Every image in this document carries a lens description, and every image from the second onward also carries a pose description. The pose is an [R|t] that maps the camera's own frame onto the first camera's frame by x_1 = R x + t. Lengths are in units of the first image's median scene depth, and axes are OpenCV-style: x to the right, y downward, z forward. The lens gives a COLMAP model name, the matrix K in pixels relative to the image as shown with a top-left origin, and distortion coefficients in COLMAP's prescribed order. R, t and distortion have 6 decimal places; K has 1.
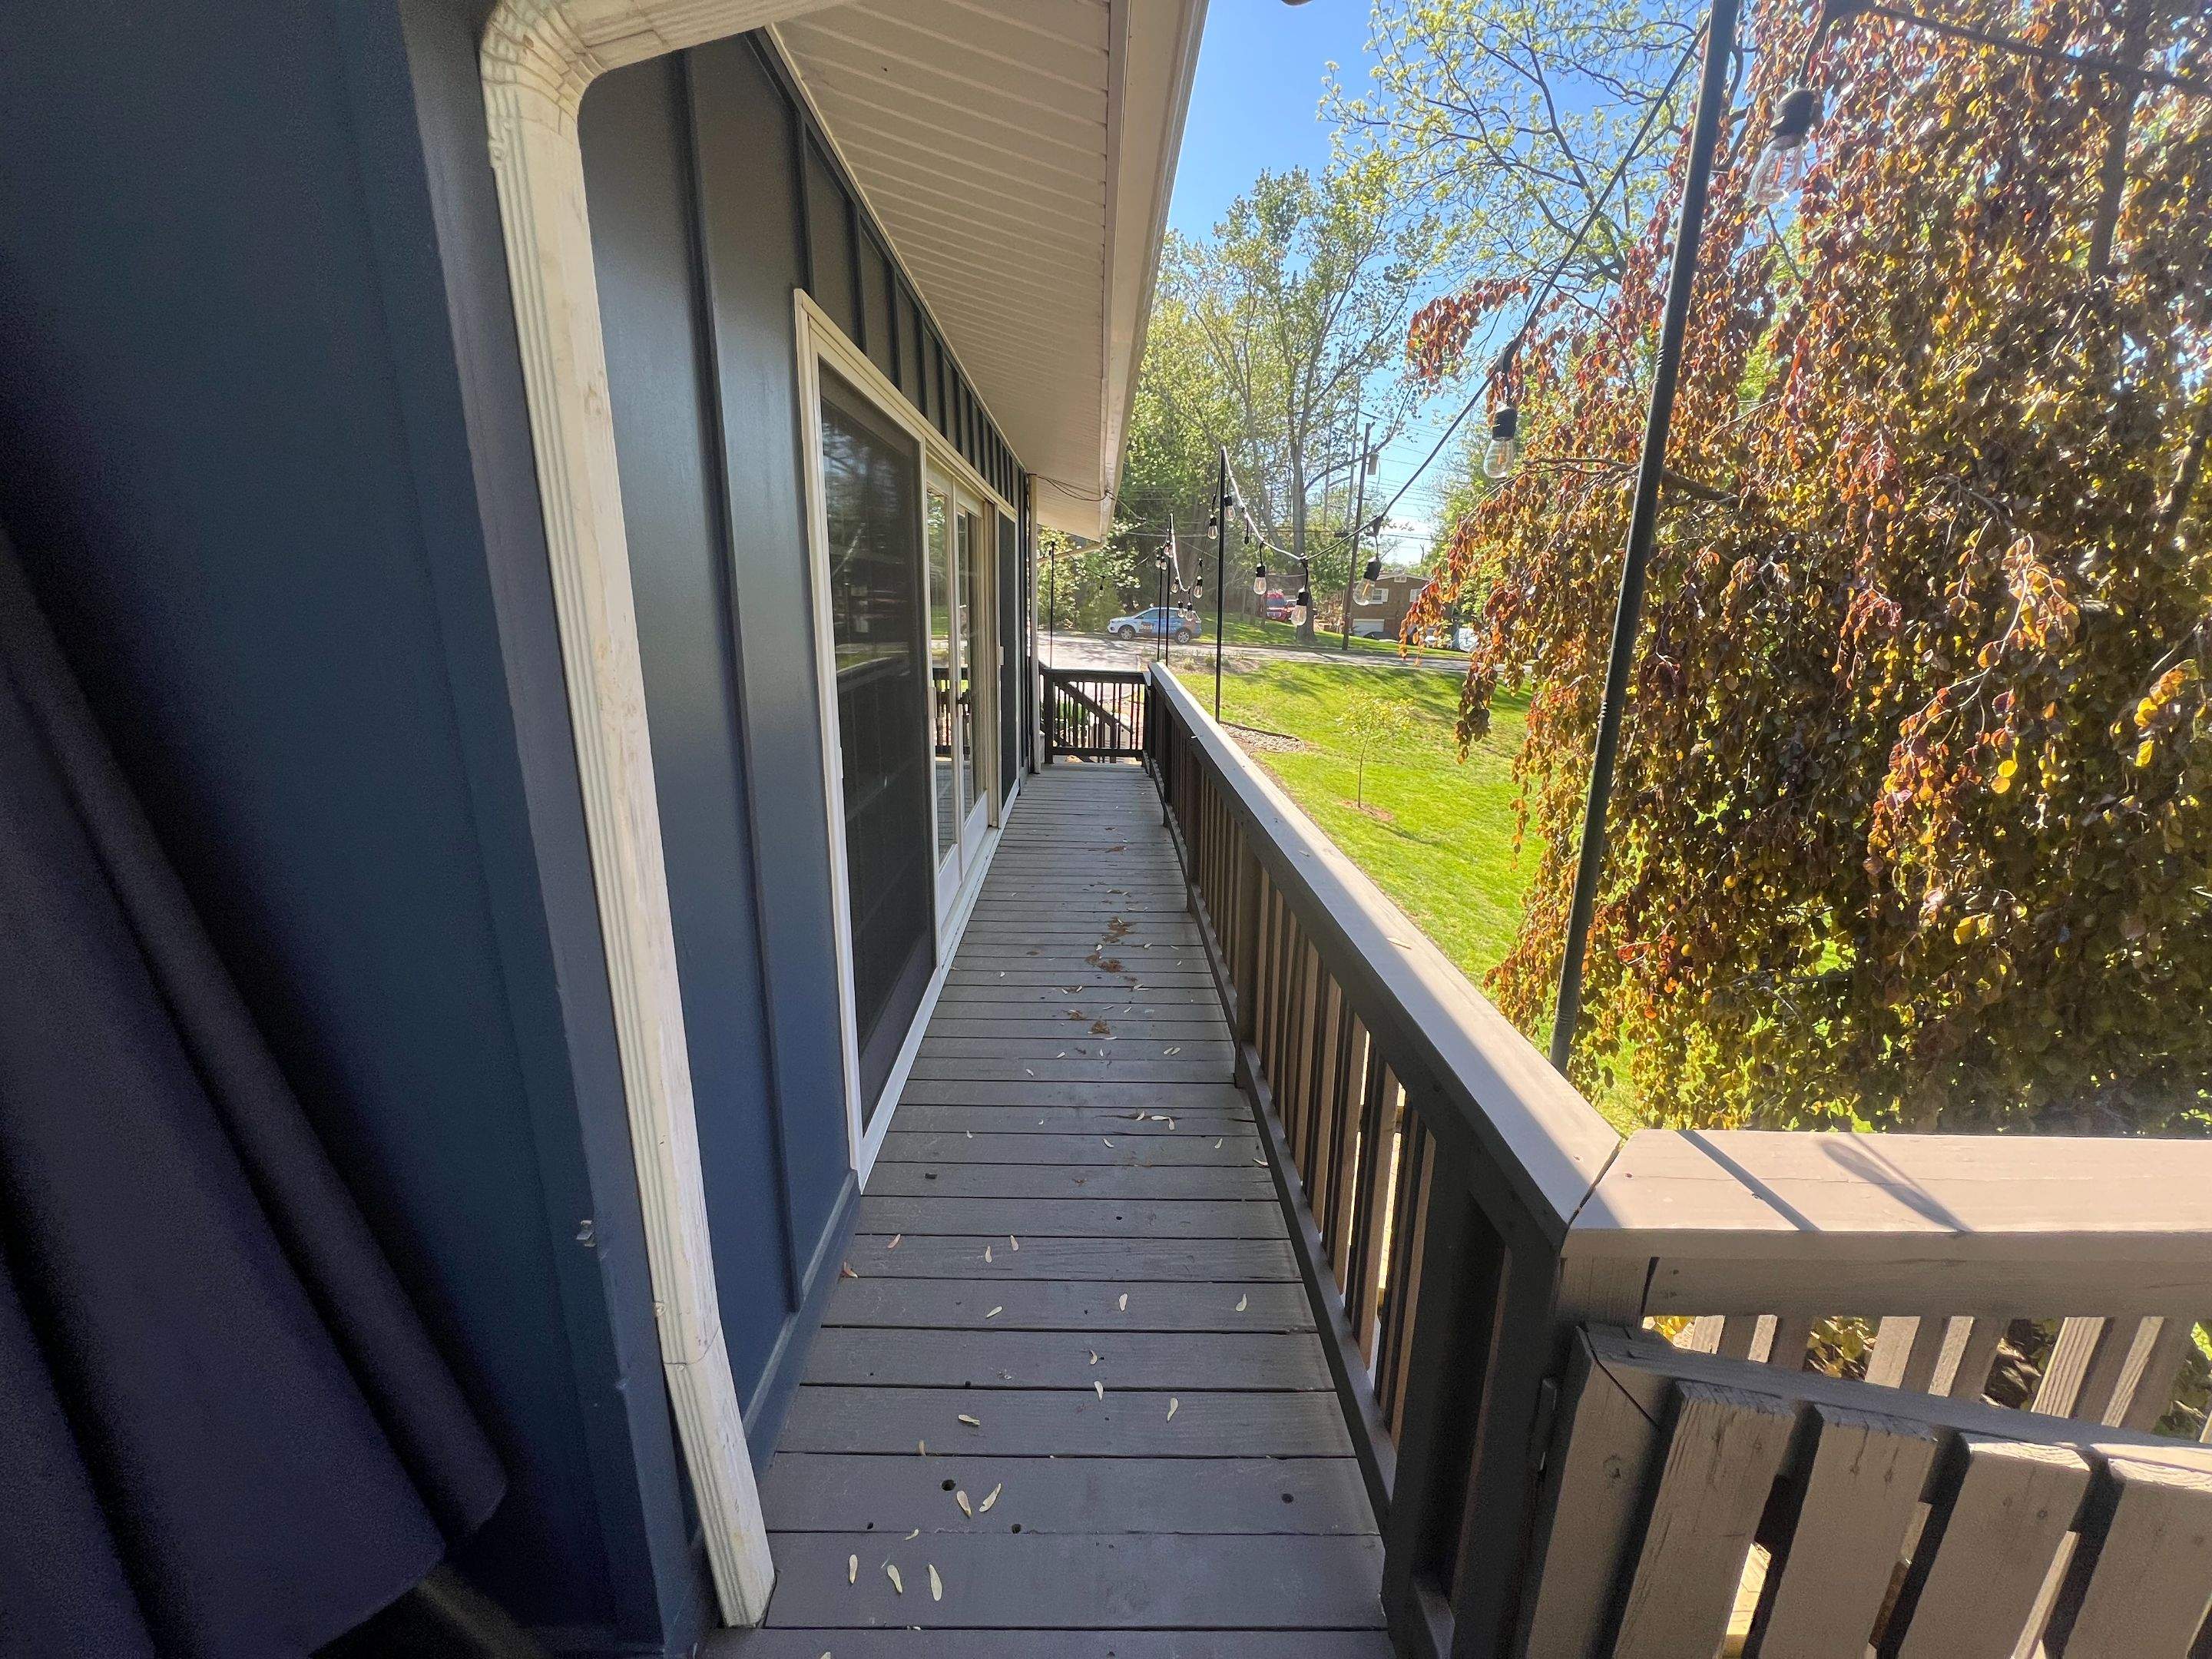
lens RADIAL K [[874.9, 0, 1099.3], [0, 874.9, 832.4], [0, 0, 1]] dist [-0.001528, 0.000014]
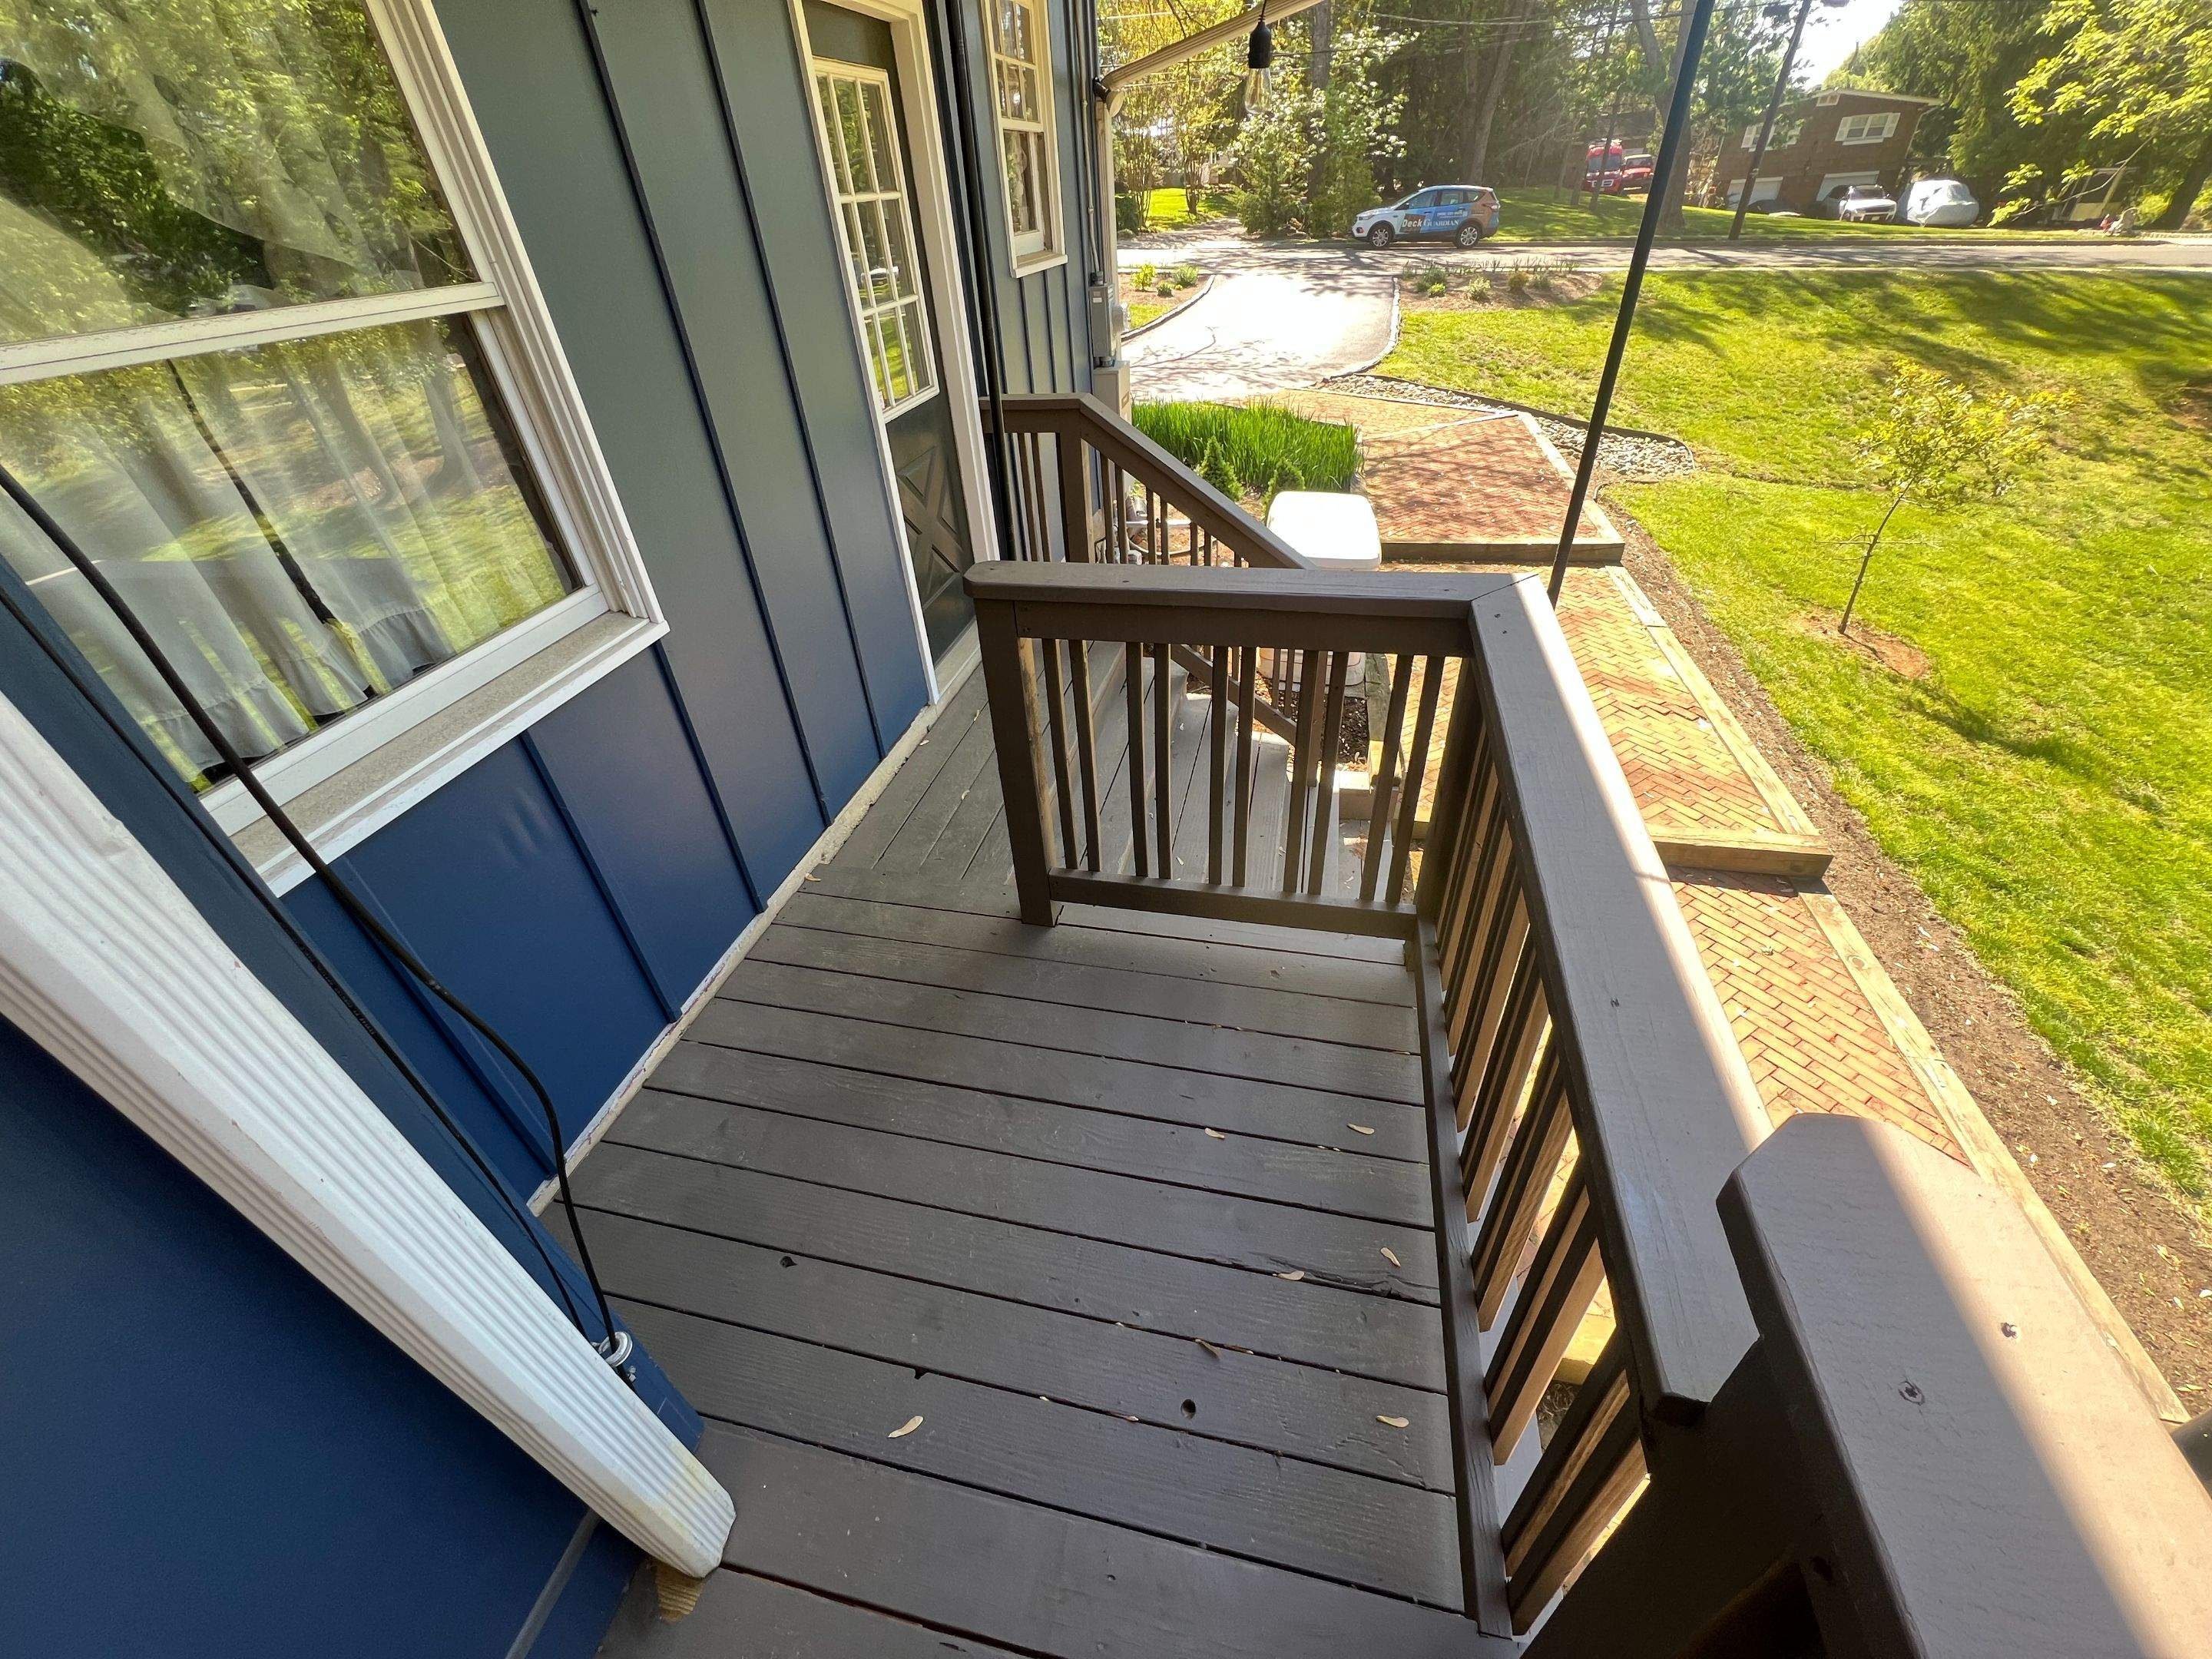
lens RADIAL K [[874.9, 0, 1102.5], [0, 874.9, 818.1], [0, 0, 1]] dist [-0.001528, 0.000014]
pose [[0.972336, 0.068301, -0.223378, 0.004047], [0.014882, 0.936239, 0.351049, -0.049807], [0.233112, -0.344661, 0.909322, 0.189430]]
